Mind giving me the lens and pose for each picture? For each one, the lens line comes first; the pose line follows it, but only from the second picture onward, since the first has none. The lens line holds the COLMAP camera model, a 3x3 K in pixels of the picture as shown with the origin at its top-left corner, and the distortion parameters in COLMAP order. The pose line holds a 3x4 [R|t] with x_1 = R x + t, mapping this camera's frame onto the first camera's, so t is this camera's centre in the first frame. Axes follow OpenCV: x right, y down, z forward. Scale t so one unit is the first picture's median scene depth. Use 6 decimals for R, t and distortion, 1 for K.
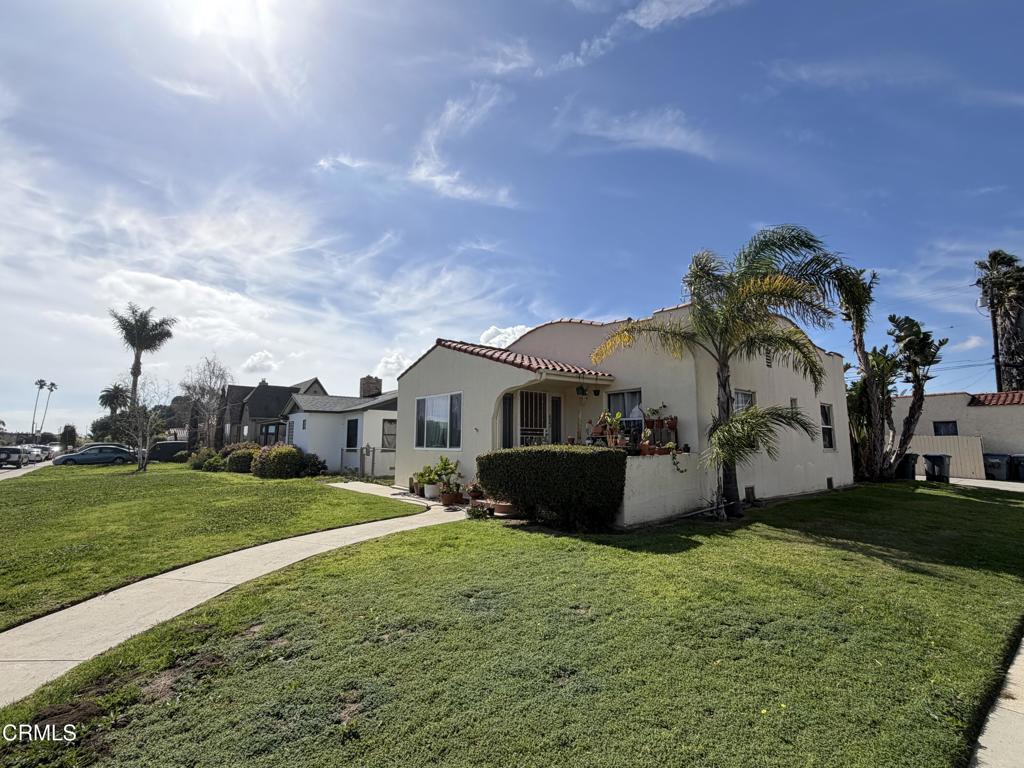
lens RADIAL K [[486.5, 0, 512.0], [0, 486.5, 384.0], [0, 0, 1]] dist [0.000565, -0.000505]
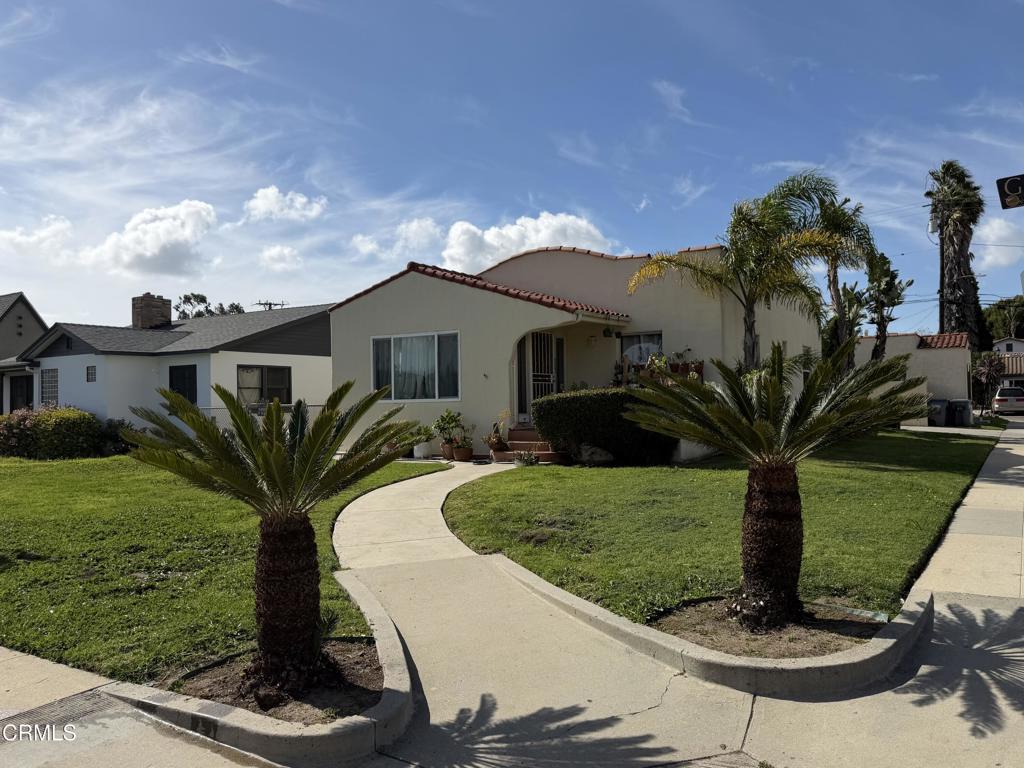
lens RADIAL K [[783.0, 0, 512.0], [0, 783.0, 384.0], [0, 0, 1]] dist [0.001942, 0.002005]
pose [[0.953111, -0.008443, 0.302502, -0.527423], [-0.022143, 0.994986, 0.097535, -0.033718], [-0.301808, -0.099660, 0.948145, -0.398104]]
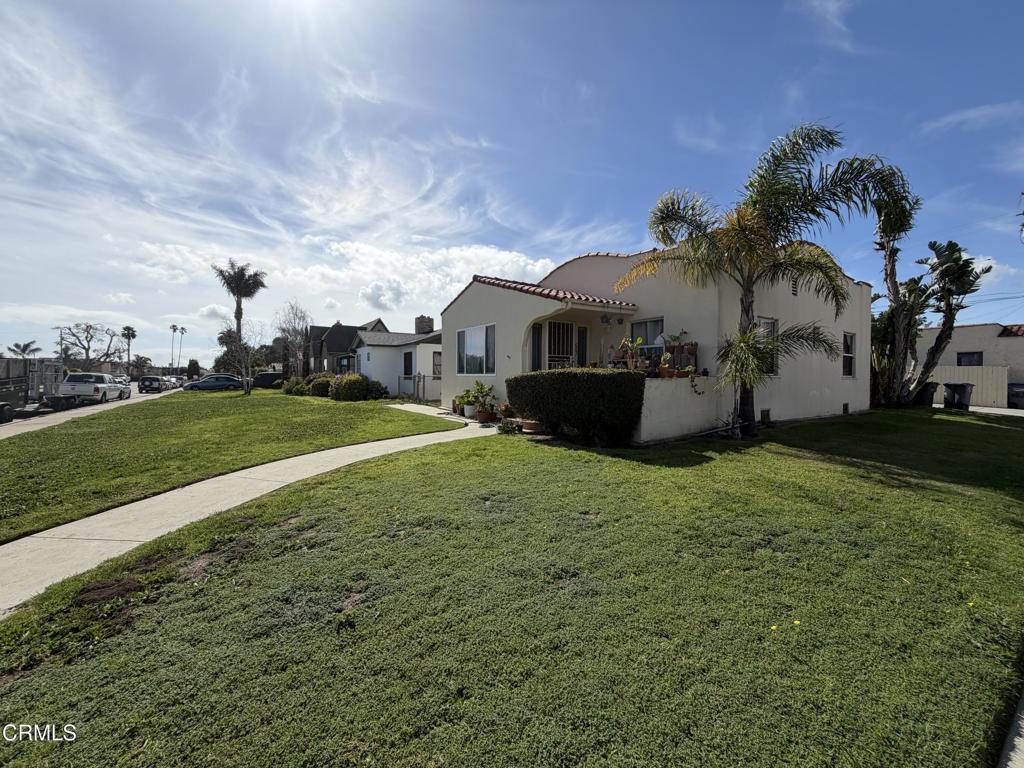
lens RADIAL K [[411.6, 0, 507.9], [0, 411.6, 387.9], [0, 0, 1]] dist [-0.000254, 0.000413]
pose [[0.994458, 0.004268, -0.105052, 0.028334], [0.011089, 0.989345, 0.145164, 0.031945], [0.104552, -0.145524, 0.983815, 0.076470]]
